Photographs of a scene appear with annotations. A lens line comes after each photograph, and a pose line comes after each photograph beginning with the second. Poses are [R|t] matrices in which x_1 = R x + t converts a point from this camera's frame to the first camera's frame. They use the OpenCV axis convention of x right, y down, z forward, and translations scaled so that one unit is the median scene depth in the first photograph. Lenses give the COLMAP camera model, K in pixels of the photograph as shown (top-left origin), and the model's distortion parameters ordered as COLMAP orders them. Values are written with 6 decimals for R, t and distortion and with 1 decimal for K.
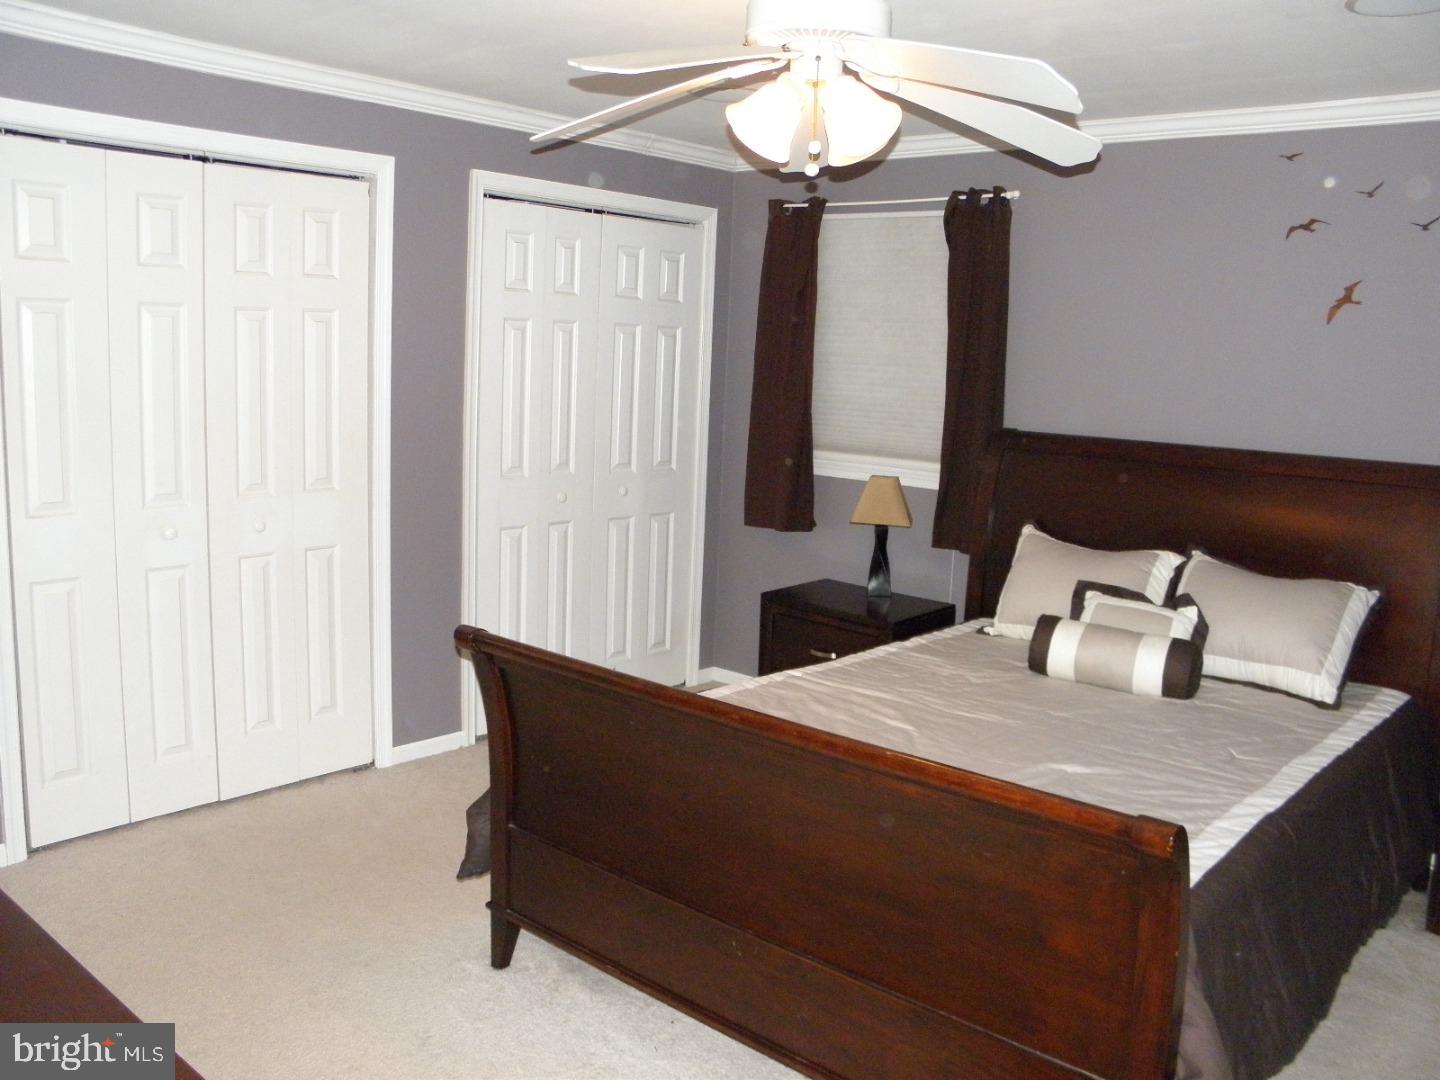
lens RADIAL K [[1222.4, 0, 721.3], [0, 1222.4, 526.0], [0, 0, 1]] dist [-0.192622, 0.178933]
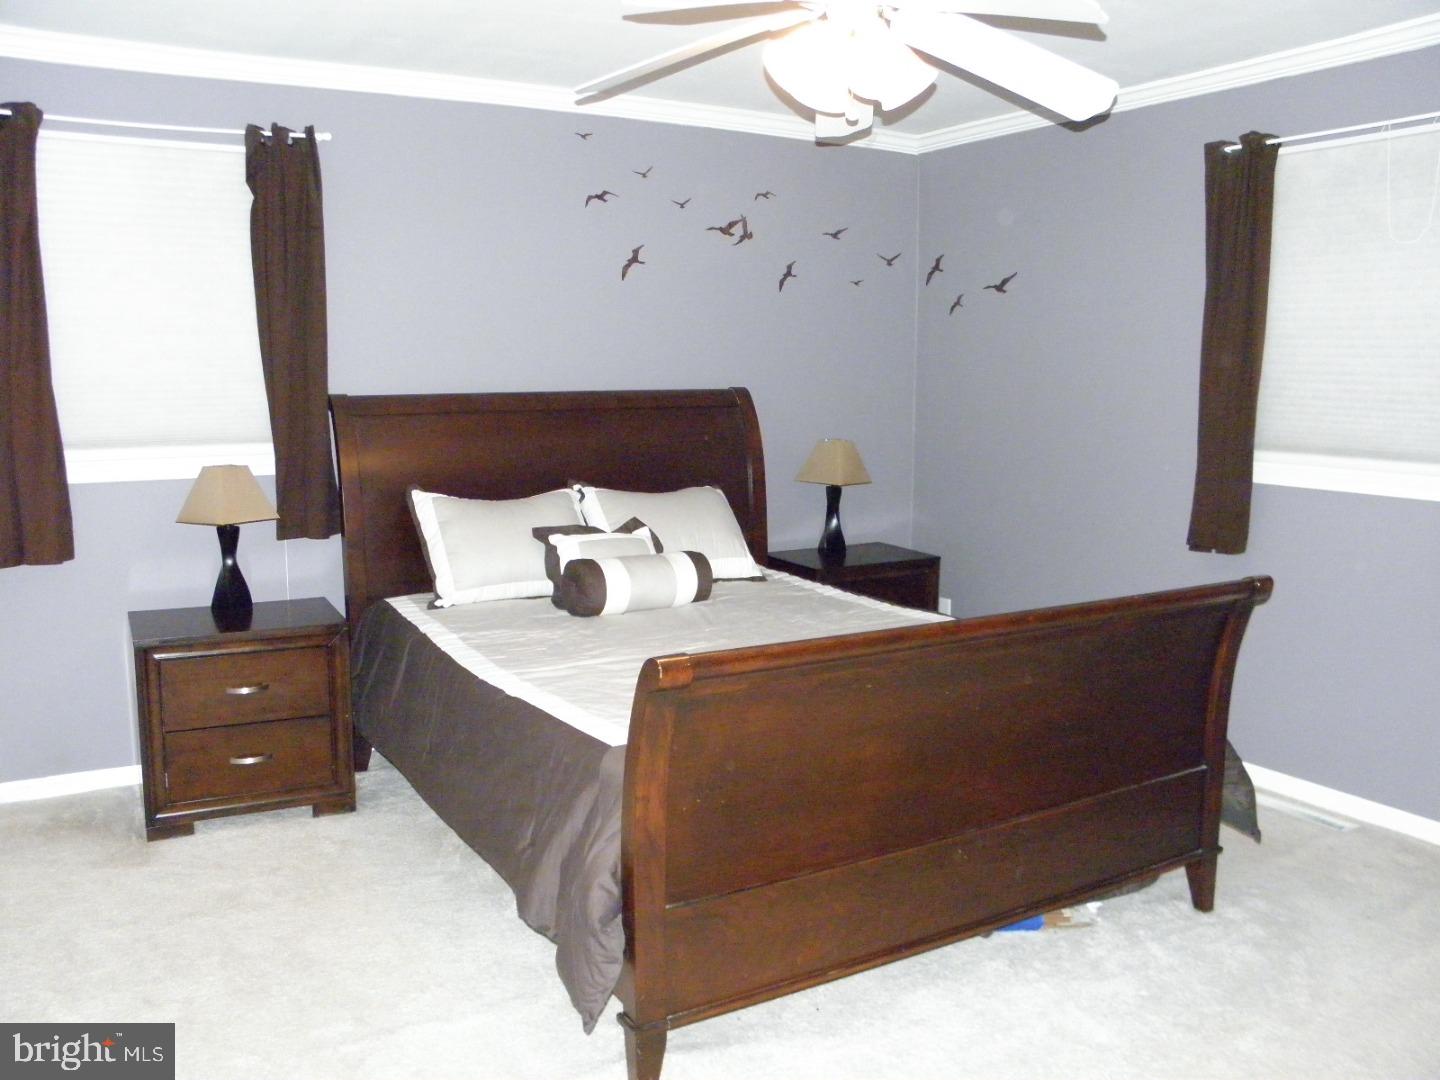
lens RADIAL K [[1222.4, 0, 721.3], [0, 1222.4, 526.0], [0, 0, 1]] dist [-0.192622, 0.178933]
pose [[0.312939, -0.154023, 0.937201, -0.543208], [0.147940, 0.982624, 0.112089, -0.042899], [-0.938181, 0.103573, 0.330288, 0.447701]]
